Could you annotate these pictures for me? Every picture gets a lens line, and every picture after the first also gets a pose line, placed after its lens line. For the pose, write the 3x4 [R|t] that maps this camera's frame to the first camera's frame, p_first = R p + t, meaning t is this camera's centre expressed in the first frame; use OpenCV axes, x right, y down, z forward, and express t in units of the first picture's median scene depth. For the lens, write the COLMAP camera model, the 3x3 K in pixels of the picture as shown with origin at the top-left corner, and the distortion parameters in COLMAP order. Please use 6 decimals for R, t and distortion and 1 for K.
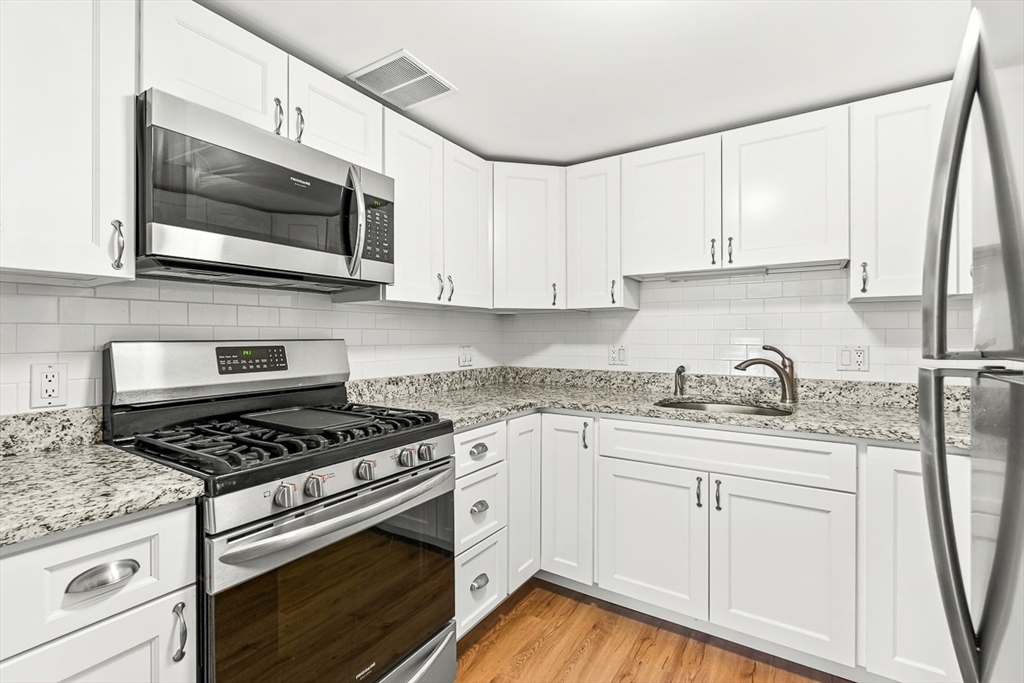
lens RADIAL K [[458.8, 0, 510.7], [0, 458.8, 335.9], [0, 0, 1]] dist [-0.000101, 0.000200]
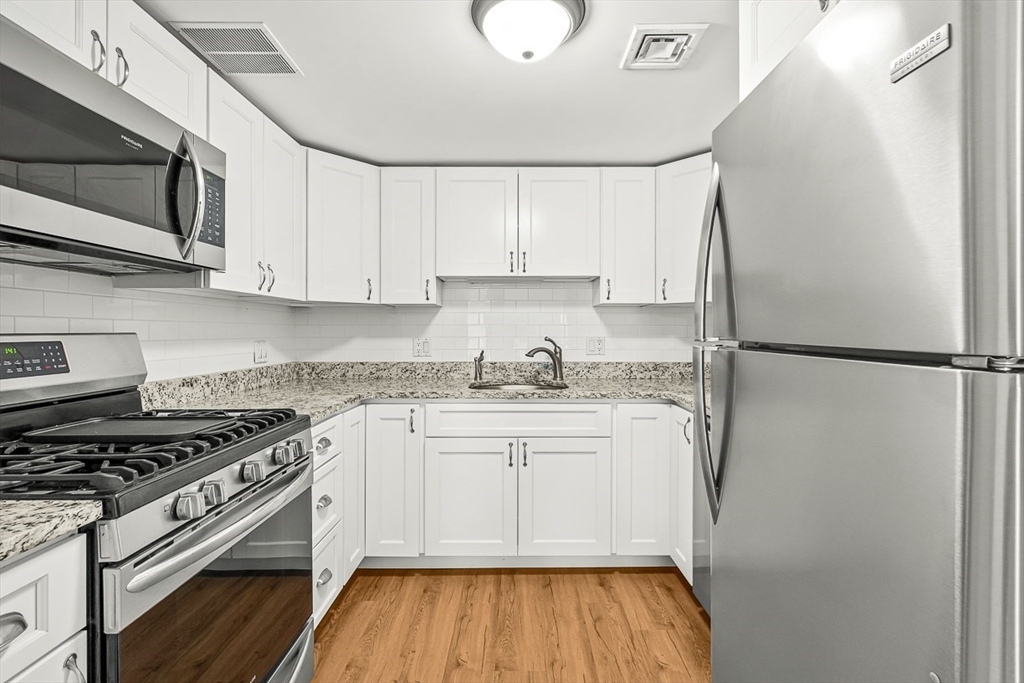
lens RADIAL K [[463.1, 0, 515.8], [0, 463.1, 331.3], [0, 0, 1]] dist [-0.000284, 0.000332]
pose [[0.836652, 0.000196, 0.547736, -0.267861], [-0.001223, 0.999998, 0.001509, 0.002510], [-0.547734, -0.001932, 0.836650, -0.063371]]
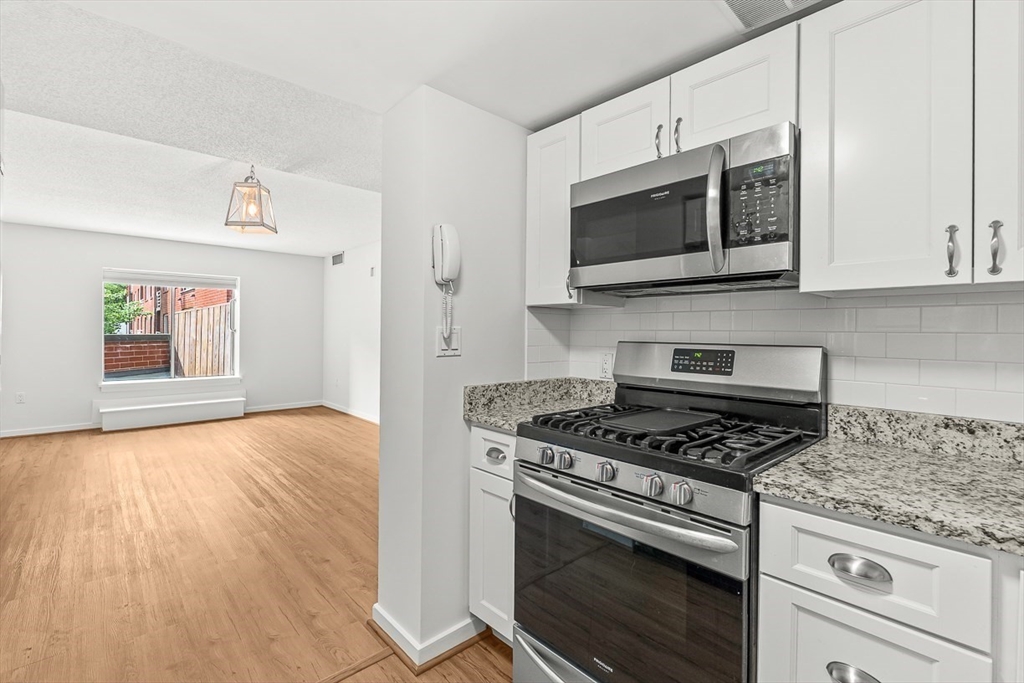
lens RADIAL K [[463.1, 0, 515.8], [0, 463.1, 331.3], [0, 0, 1]] dist [-0.000284, 0.000332]
pose [[-0.243233, 0.000705, -0.969968, 0.528627], [-0.007941, 0.999965, 0.002718, -0.016789], [0.969935, 0.008363, -0.243219, 0.751083]]
